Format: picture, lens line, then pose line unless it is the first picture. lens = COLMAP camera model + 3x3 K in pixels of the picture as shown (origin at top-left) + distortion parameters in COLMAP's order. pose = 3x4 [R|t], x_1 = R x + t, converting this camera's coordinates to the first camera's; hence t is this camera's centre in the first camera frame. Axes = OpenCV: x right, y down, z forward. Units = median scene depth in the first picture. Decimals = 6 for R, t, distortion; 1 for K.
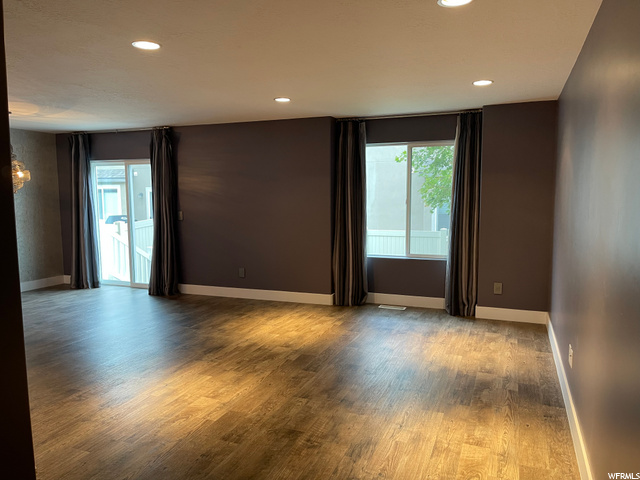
lens RADIAL K [[484.0, 0, 324.3], [0, 484.0, 239.9], [0, 0, 1]] dist [0.031184, -0.027739]
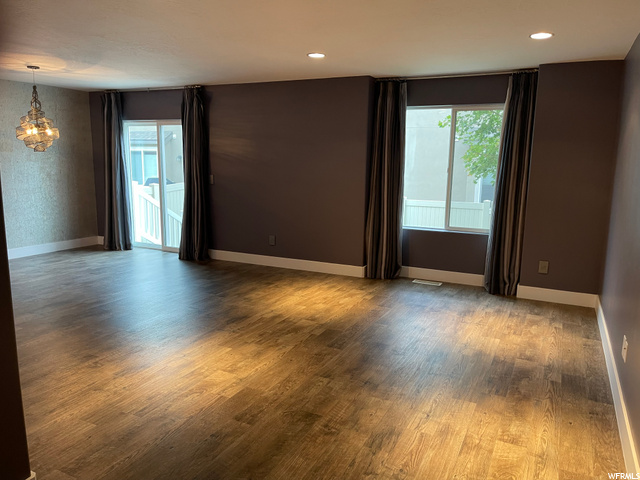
lens RADIAL K [[484.0, 0, 329.9], [0, 484.0, 241.3], [0, 0, 1]] dist [0.031184, -0.027739]
pose [[0.997071, 0.035104, -0.067948, 0.014220], [-0.030326, 0.997078, 0.070118, -0.002009], [0.070211, -0.067852, 0.995222, 0.057661]]
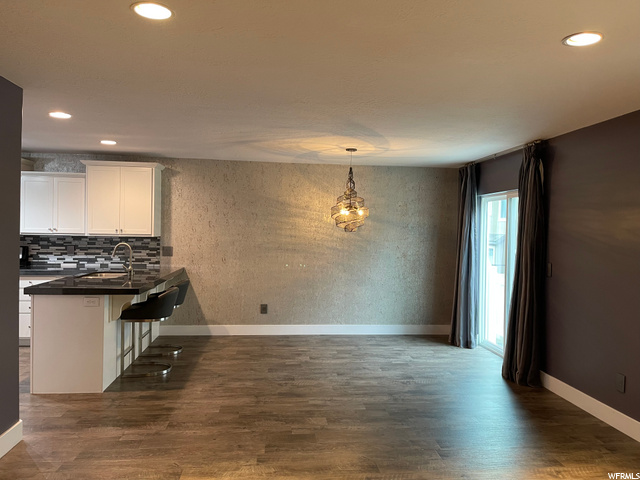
lens RADIAL K [[484.0, 0, 317.1], [0, 484.0, 227.0], [0, 0, 1]] dist [0.031184, -0.027739]
pose [[0.445109, 0.007841, -0.895442, 0.219670], [-0.112643, 0.992509, -0.047302, -0.054589], [0.888363, 0.121920, 0.442658, 0.568626]]
